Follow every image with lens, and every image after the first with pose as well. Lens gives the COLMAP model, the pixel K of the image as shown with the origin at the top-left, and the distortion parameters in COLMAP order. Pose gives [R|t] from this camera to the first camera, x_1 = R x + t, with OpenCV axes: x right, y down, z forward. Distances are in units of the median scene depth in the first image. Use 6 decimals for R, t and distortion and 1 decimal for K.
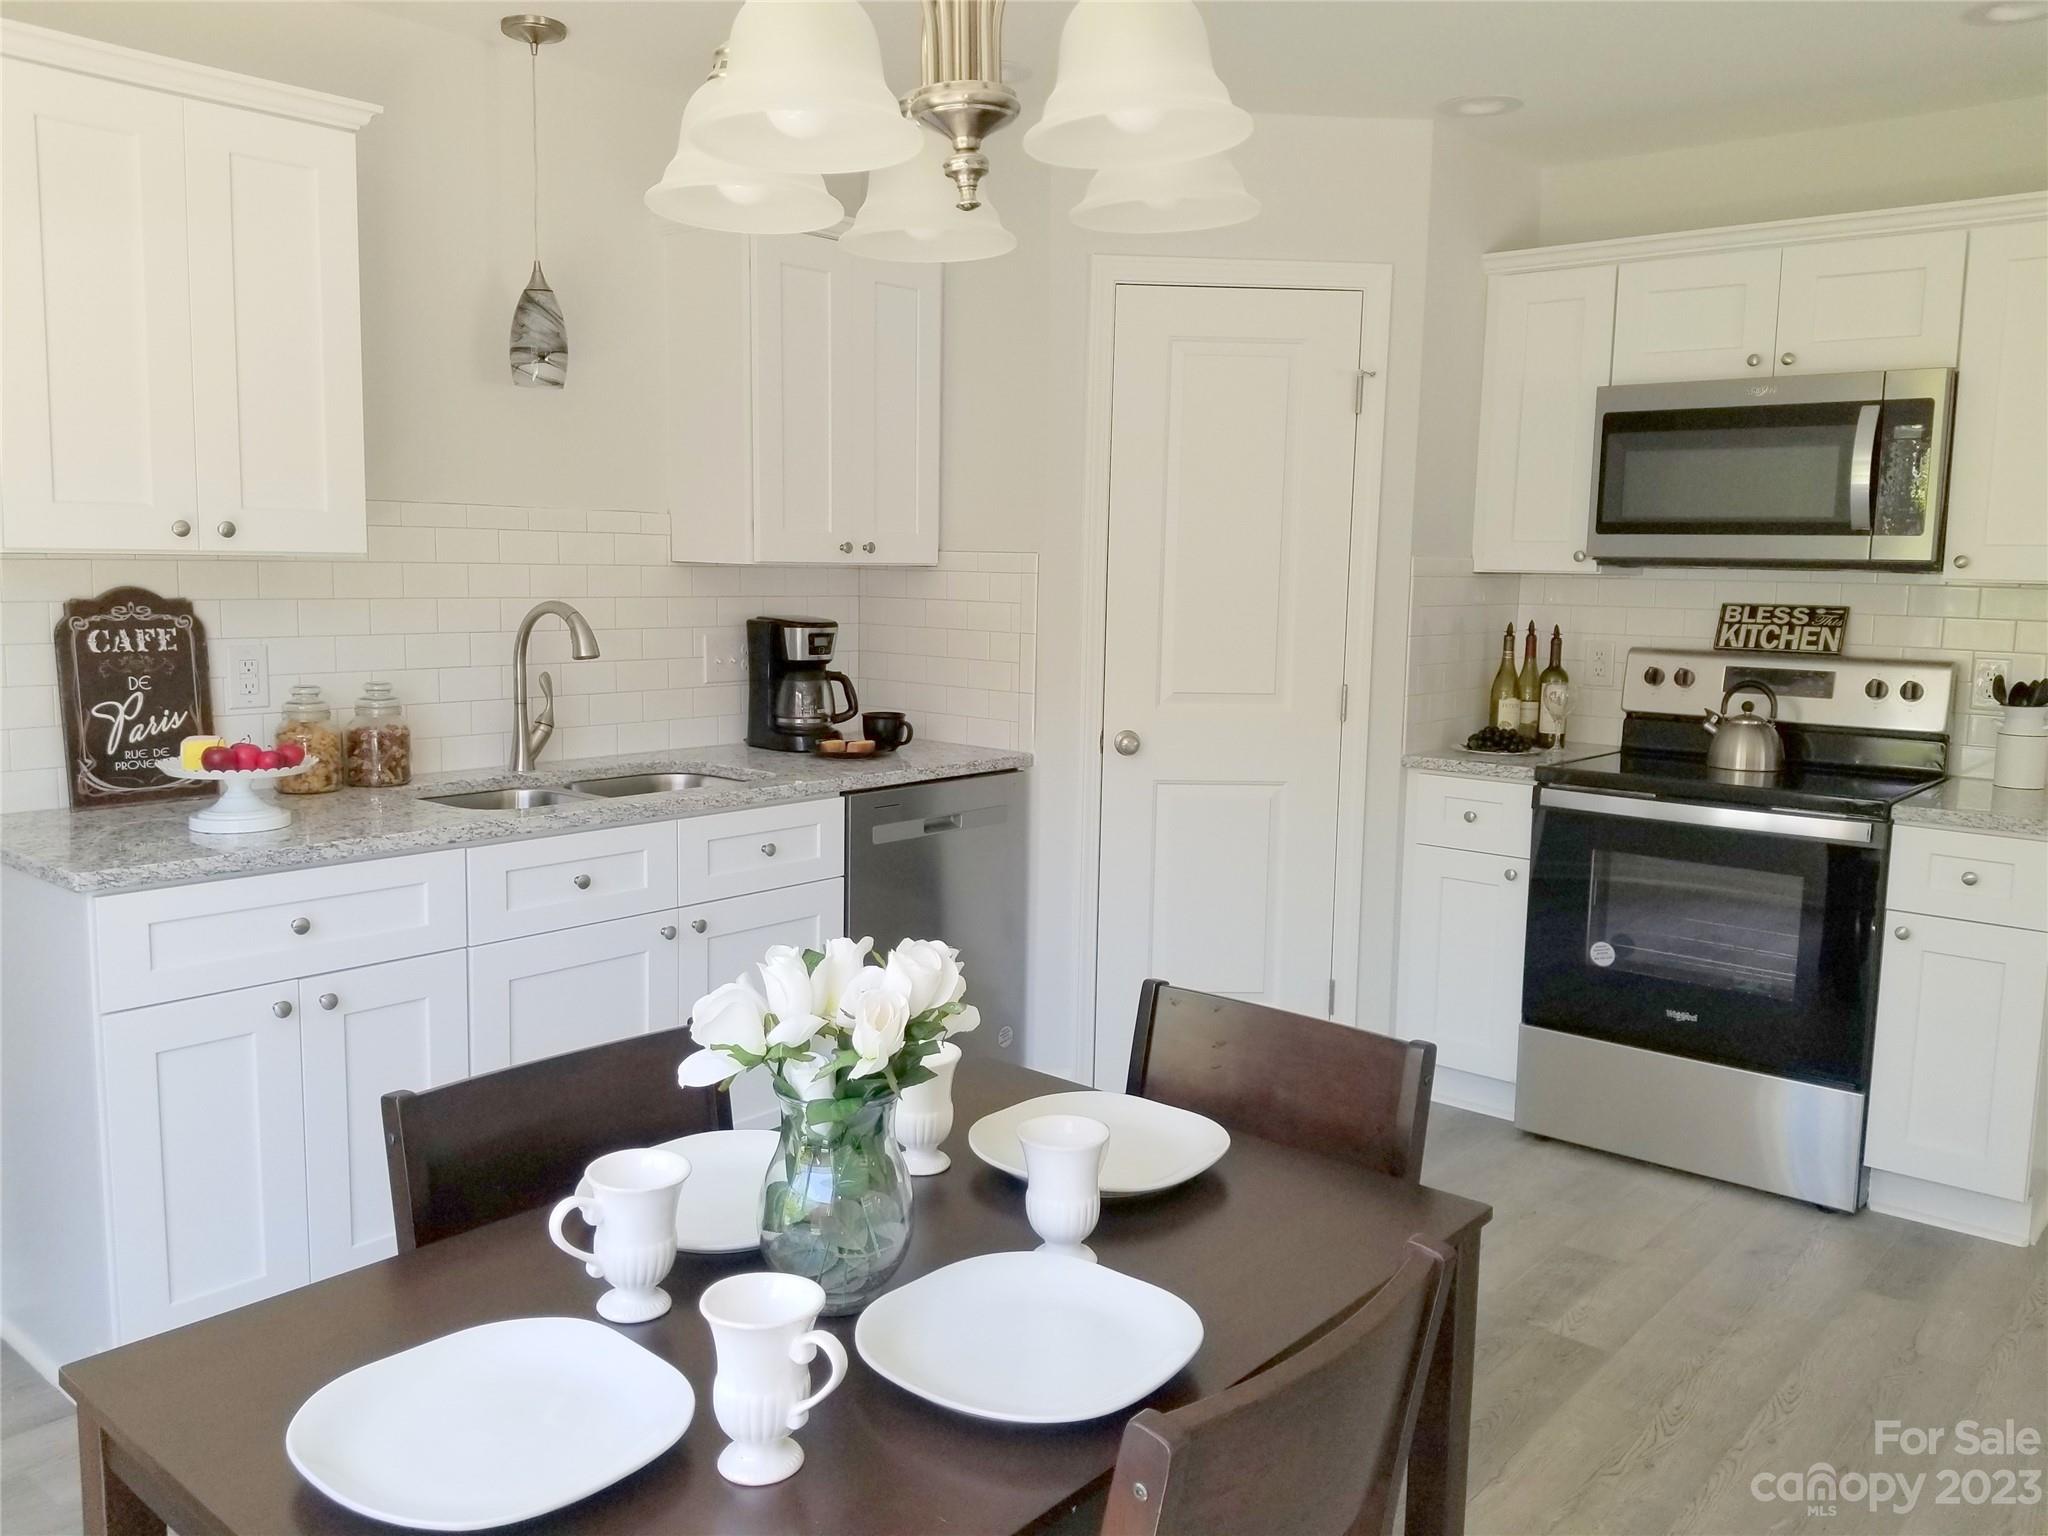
lens RADIAL K [[1647.3, 0, 1034.5], [0, 1647.3, 764.7], [0, 0, 1]] dist [0.024559, -0.020745]
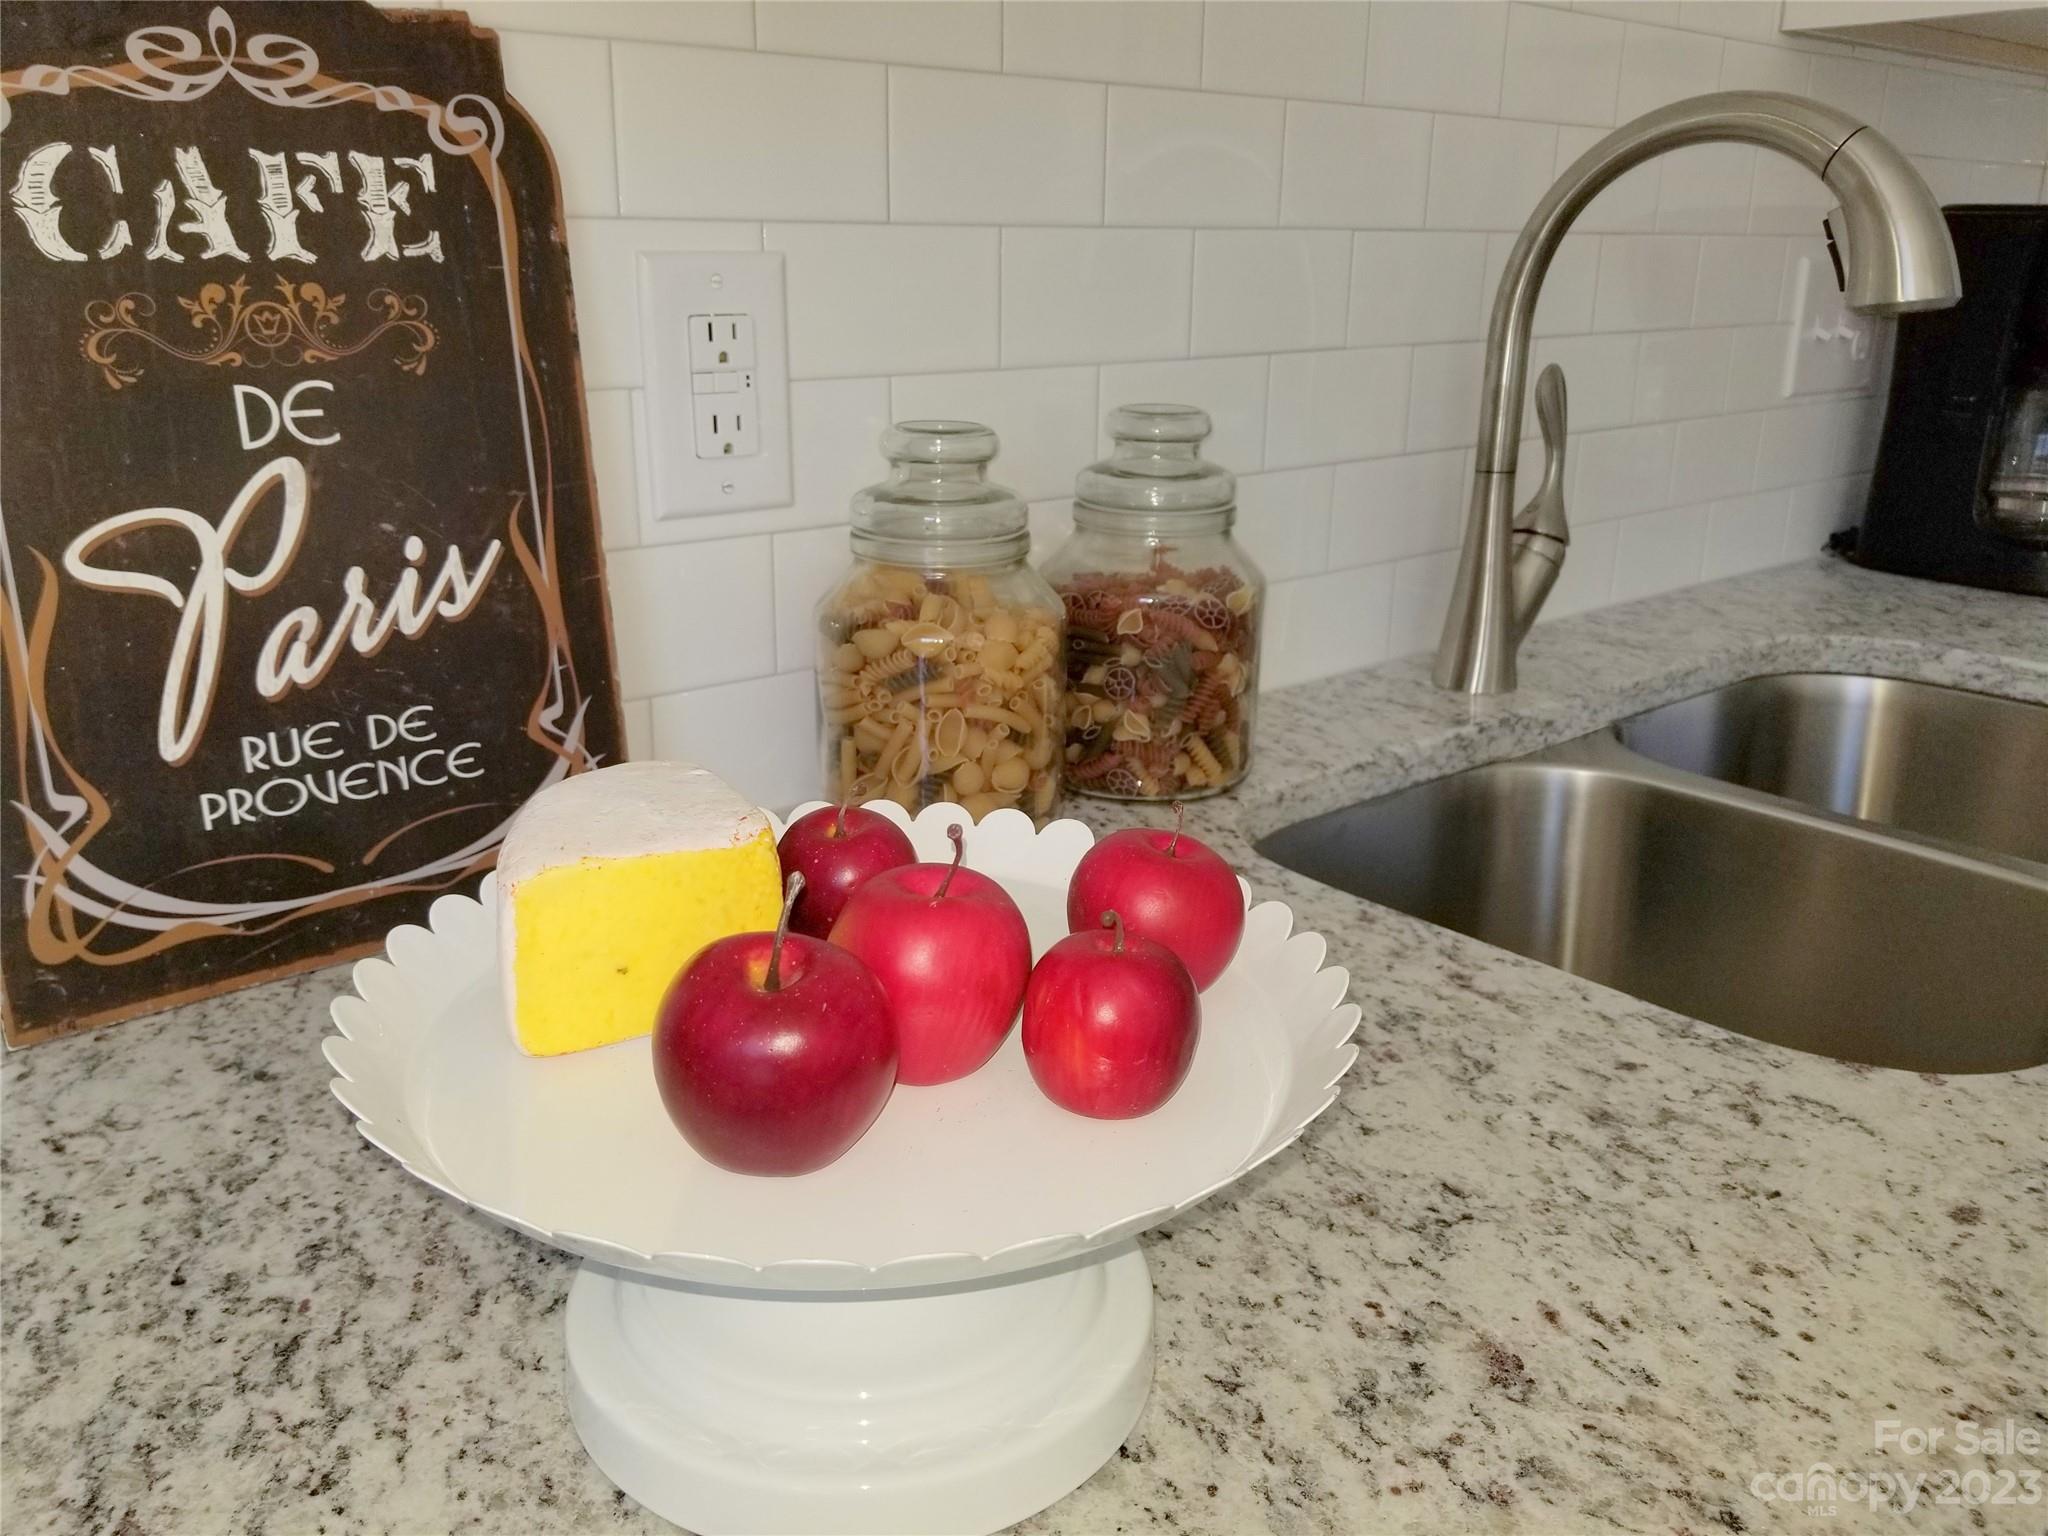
lens RADIAL K [[1647.3, 0, 1030.5], [0, 1647.3, 763.4], [0, 0, 1]] dist [0.024559, -0.020745]
pose [[0.989146, 0.045562, -0.139695, -0.407152], [-0.018473, 0.981728, 0.189390, -0.046669], [0.145771, -0.184754, 0.971914, 0.785701]]
